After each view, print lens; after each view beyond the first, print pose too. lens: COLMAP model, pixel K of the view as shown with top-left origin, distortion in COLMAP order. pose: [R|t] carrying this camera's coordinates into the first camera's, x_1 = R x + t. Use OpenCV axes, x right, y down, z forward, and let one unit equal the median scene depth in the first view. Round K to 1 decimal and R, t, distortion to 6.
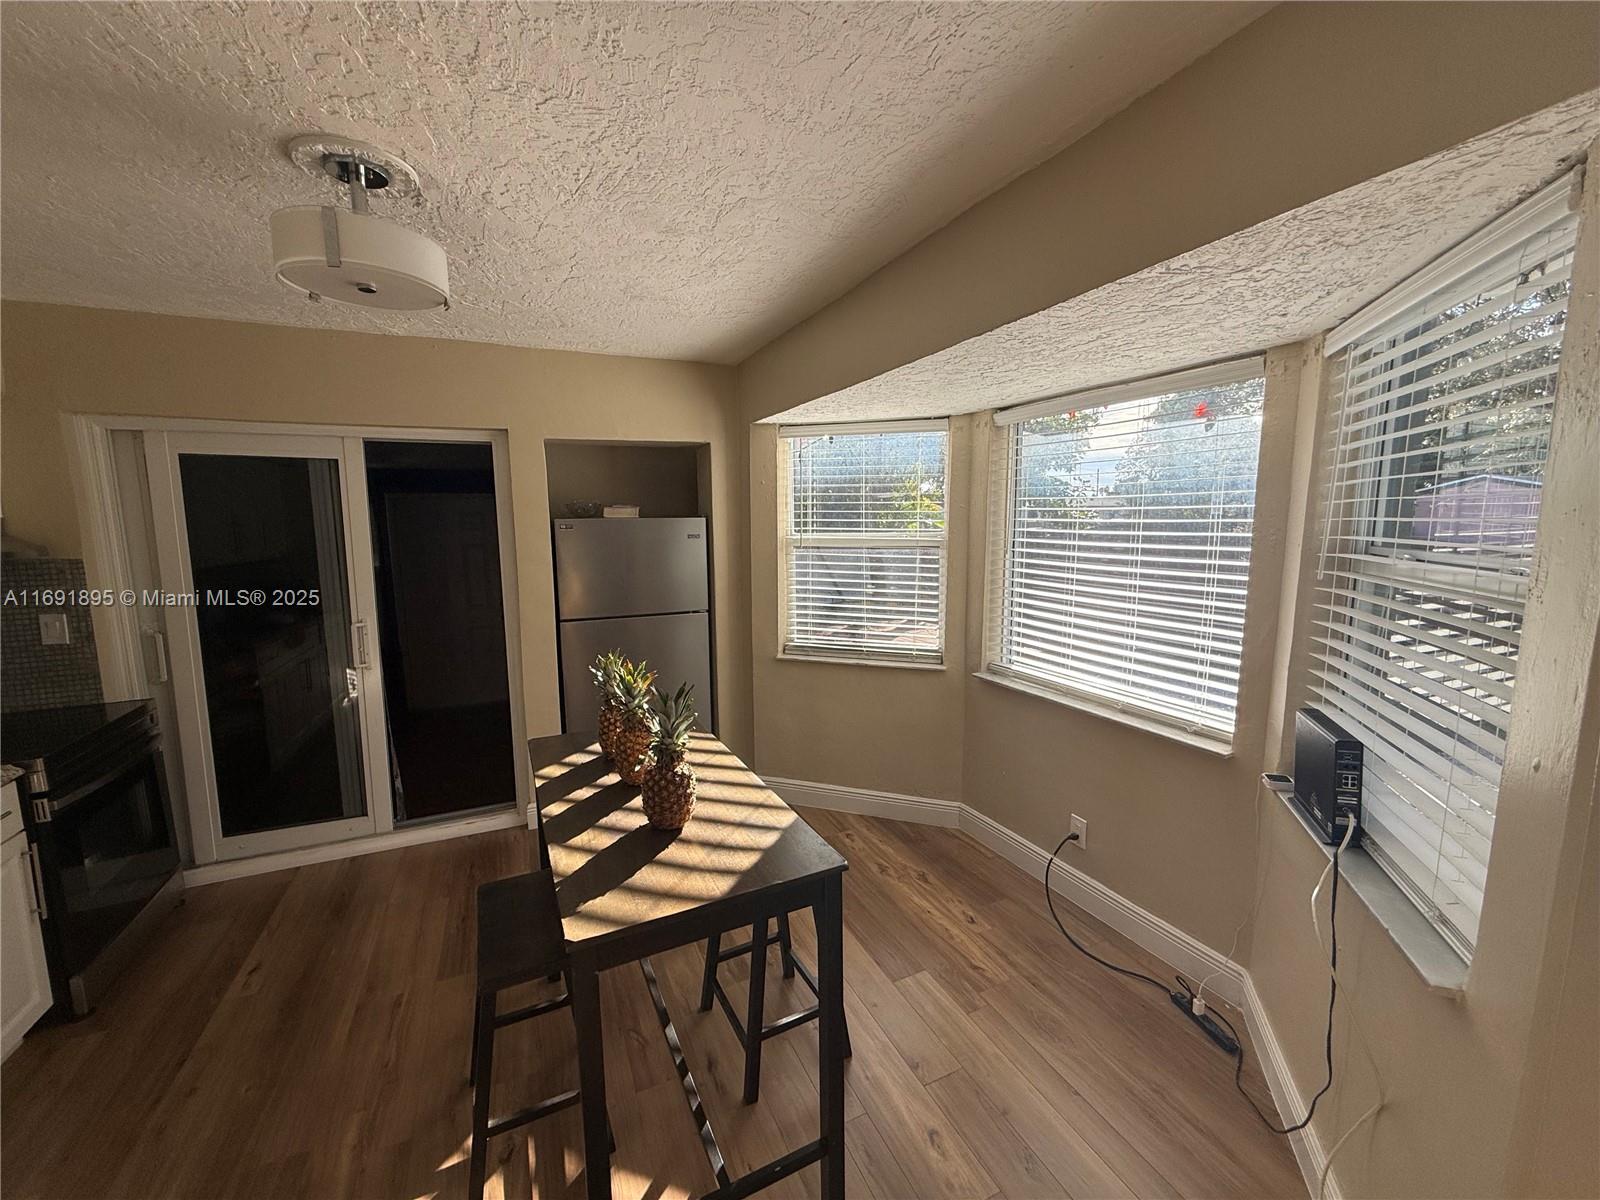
lens RADIAL K [[635.1, 0, 786.7], [0, 635.1, 598.5], [0, 0, 1]] dist [-0.002467, 0.000291]
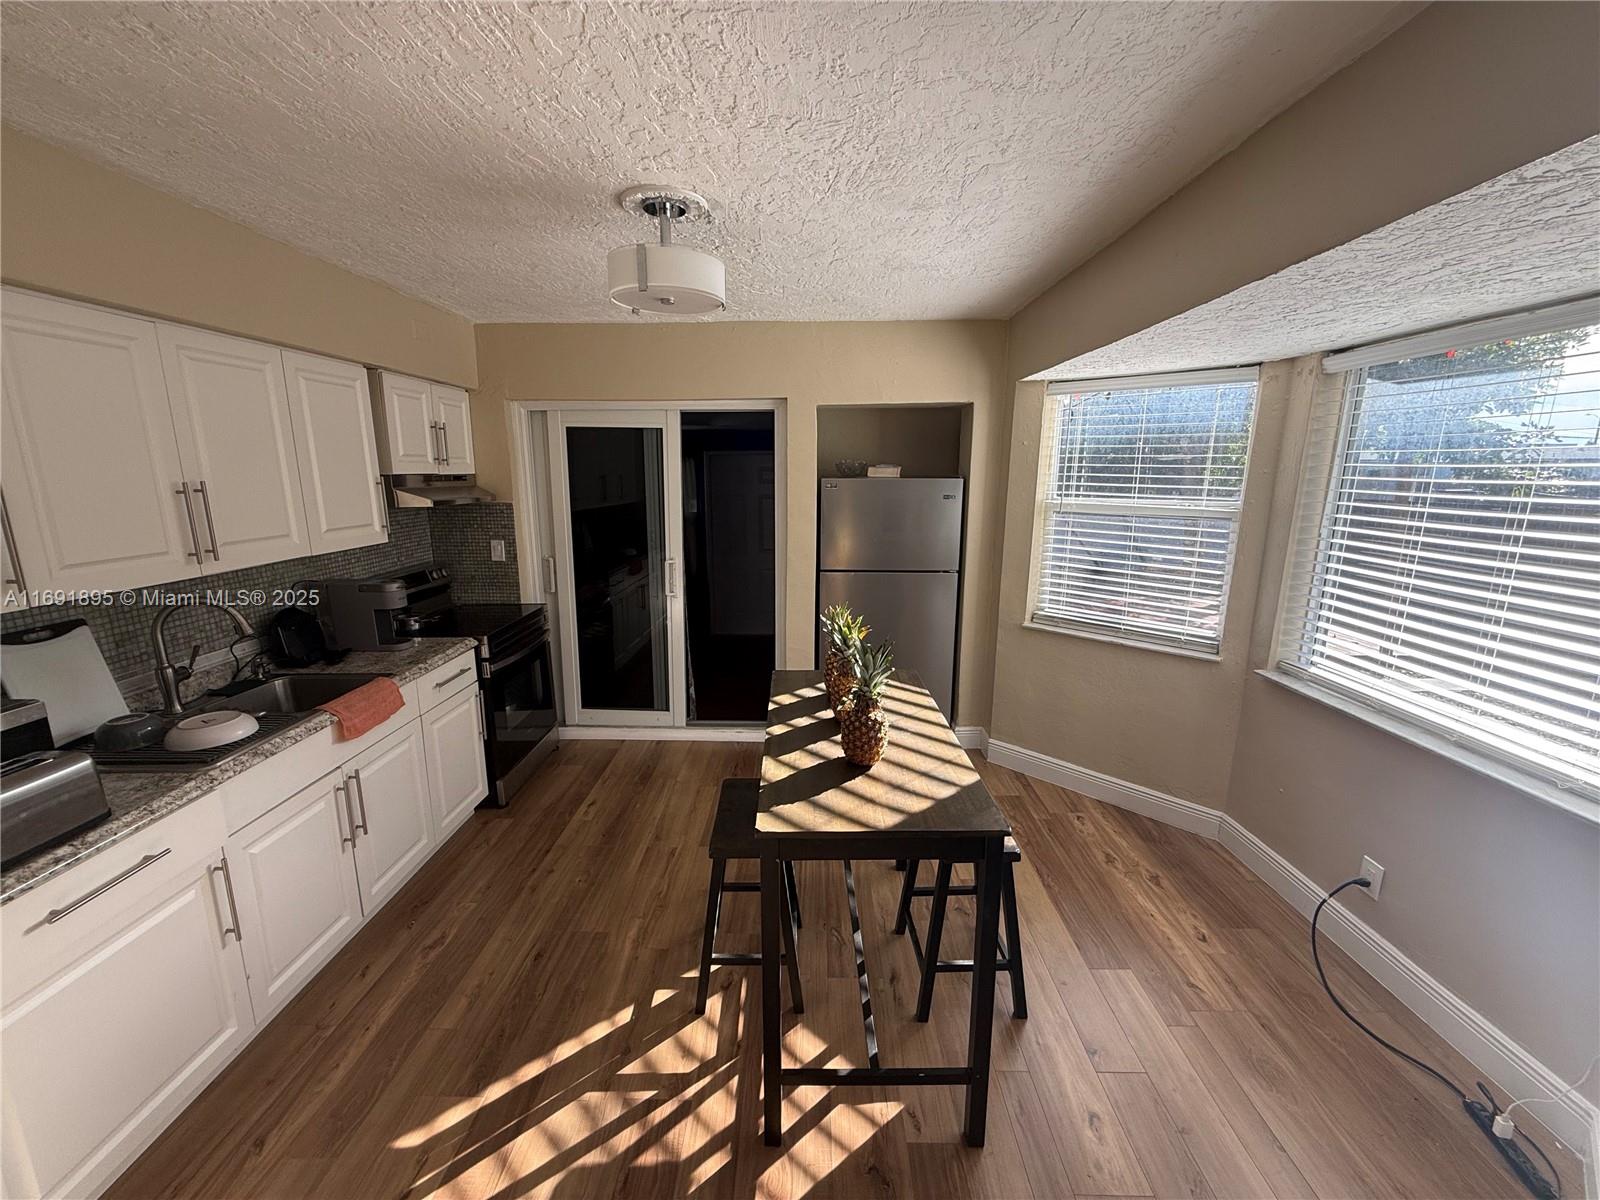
lens RADIAL K [[635.1, 0, 786.6], [0, 635.1, 596.8], [0, 0, 1]] dist [-0.002467, 0.000291]
pose [[0.898356, 0.095277, -0.428810, 0.108942], [-0.062986, 0.994046, 0.088911, -0.021418], [0.434729, -0.052865, 0.899009, -0.049612]]
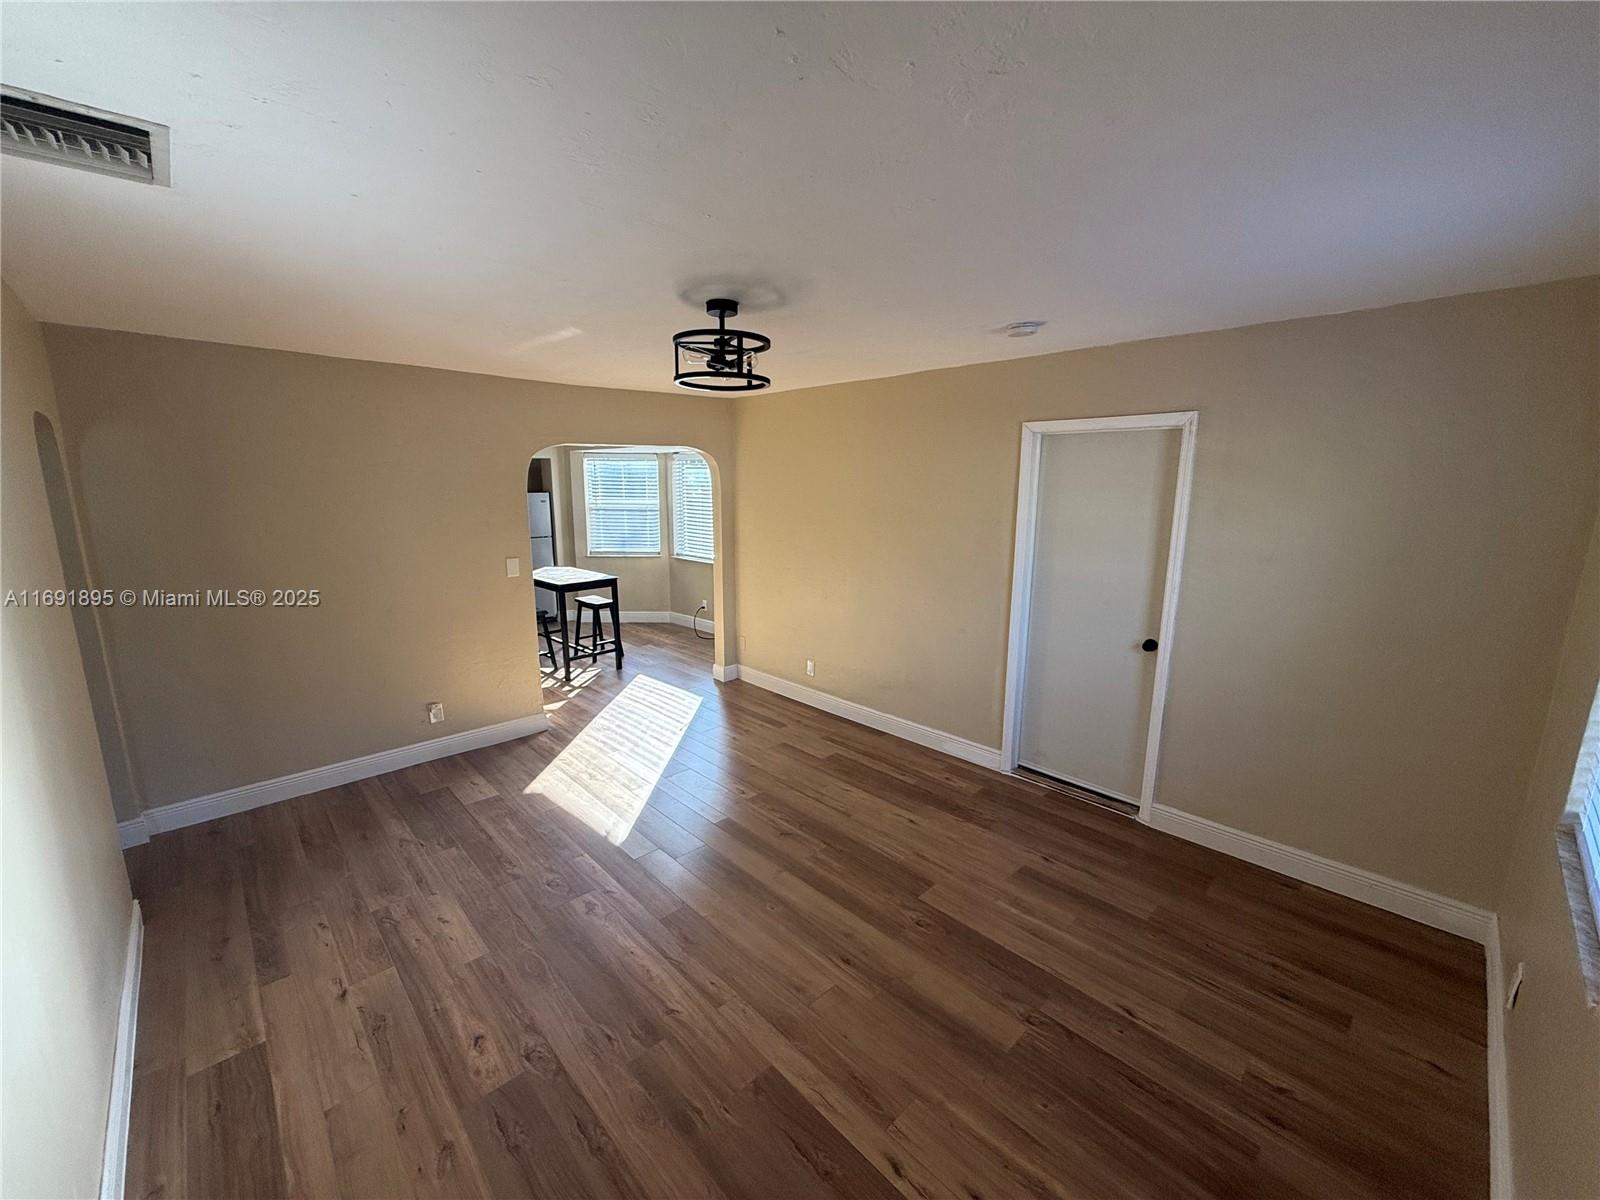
lens RADIAL K [[635.1, 0, 793.4], [0, 635.1, 602.0], [0, 0, 1]] dist [-0.002467, 0.000291]
pose [[0.940574, -0.050038, 0.335881, -0.143453], [0.028097, 0.997160, 0.069872, 0.176686], [-0.338423, -0.056283, 0.939309, -2.042528]]
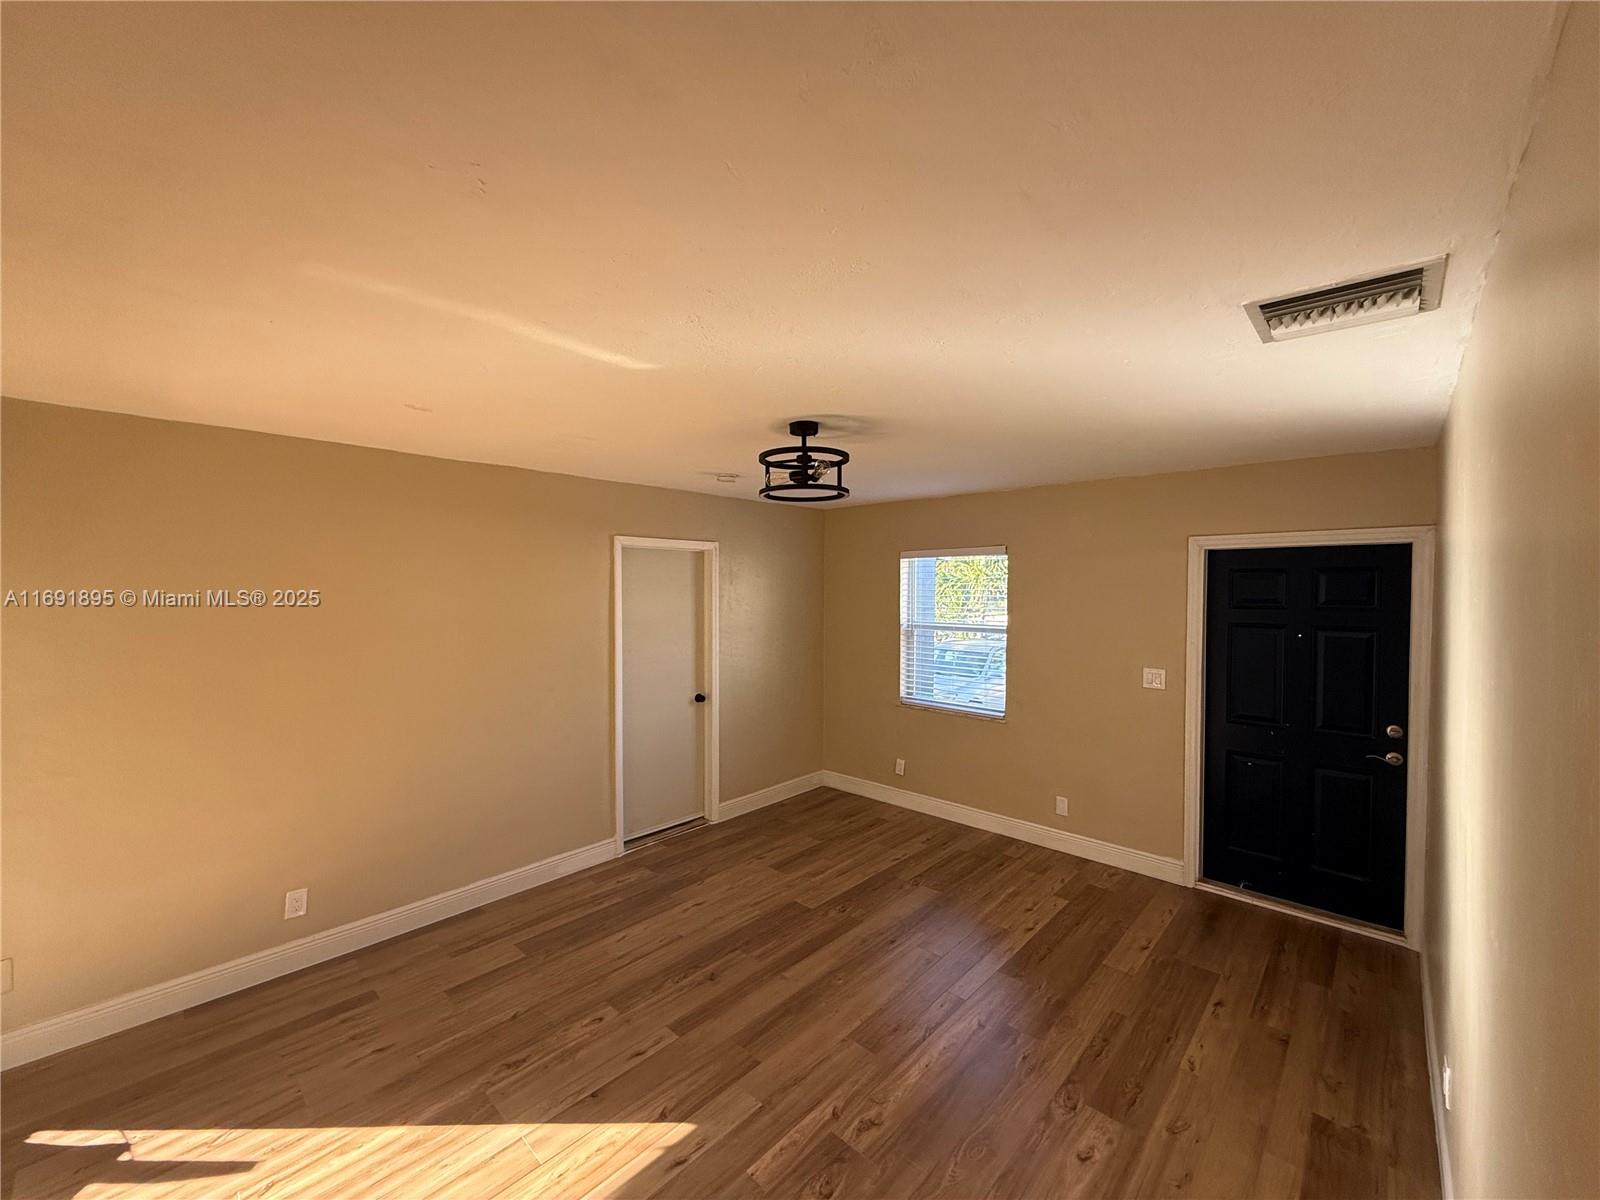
lens RADIAL K [[635.1, 0, 796.2], [0, 635.1, 599.3], [0, 0, 1]] dist [-0.002467, 0.000291]
pose [[-0.390214, -0.008246, 0.920687, -0.910638], [0.117498, 0.991338, 0.058678, -0.000716], [-0.913196, 0.131076, -0.385865, -0.526241]]
